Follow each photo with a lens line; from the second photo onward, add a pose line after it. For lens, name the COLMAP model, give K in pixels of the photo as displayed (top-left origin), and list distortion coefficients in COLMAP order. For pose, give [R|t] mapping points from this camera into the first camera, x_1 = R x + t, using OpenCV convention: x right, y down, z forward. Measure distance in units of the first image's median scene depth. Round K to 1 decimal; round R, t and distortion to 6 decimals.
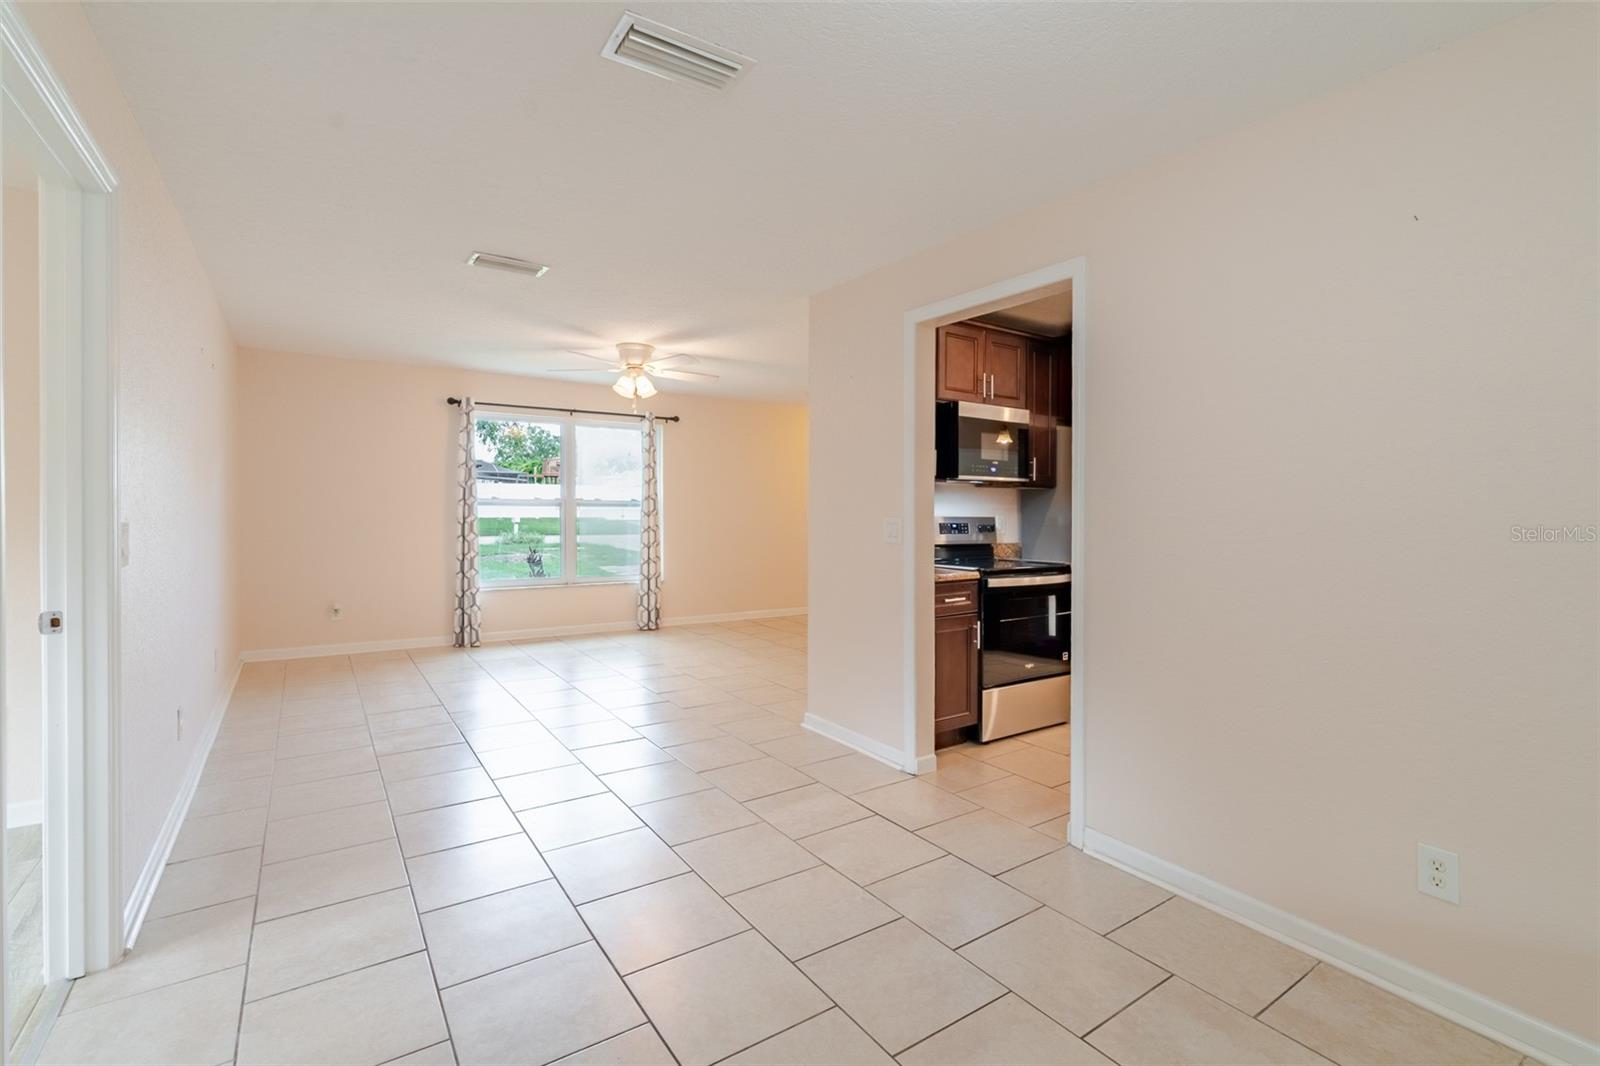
lens RADIAL K [[730.5, 0, 800.2], [0, 730.5, 522.2], [0, 0, 1]] dist [0.003930, 0.001565]
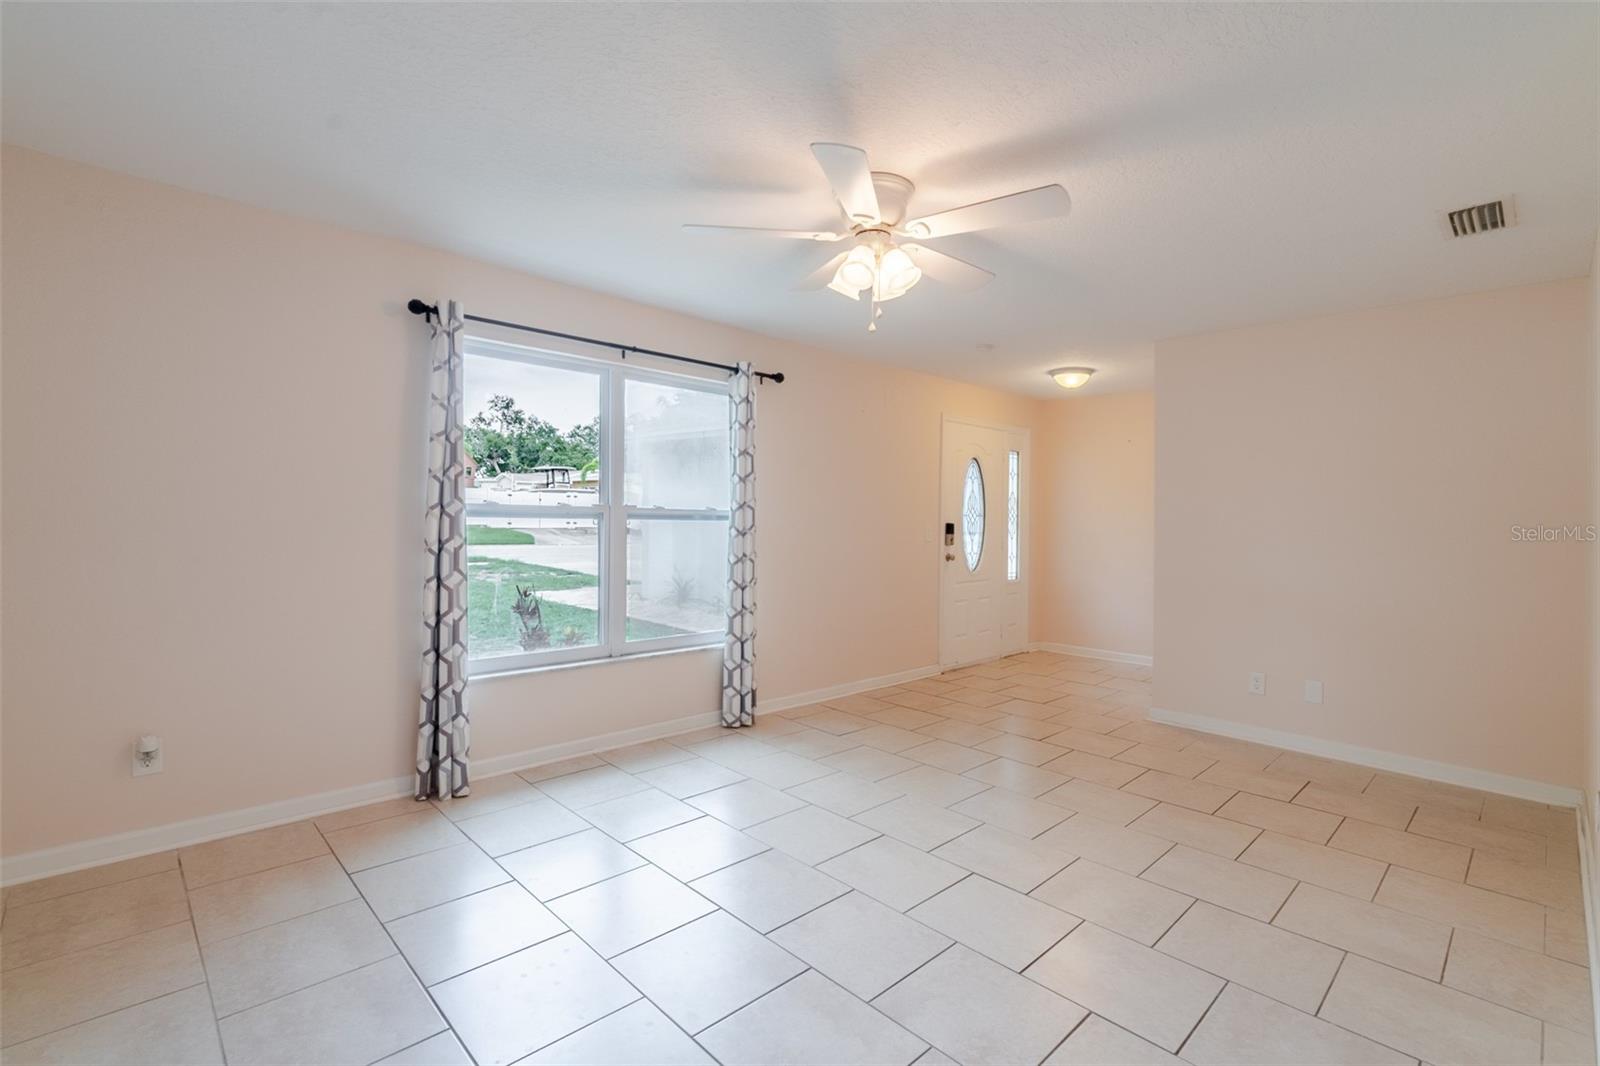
lens RADIAL K [[730.5, 0, 799.9], [0, 730.5, 524.3], [0, 0, 1]] dist [0.003930, 0.001565]
pose [[0.981438, 0.001838, 0.191770, -0.288362], [0.001170, 0.999878, -0.015570, -0.008966], [-0.191775, 0.015506, 0.981316, 0.423002]]
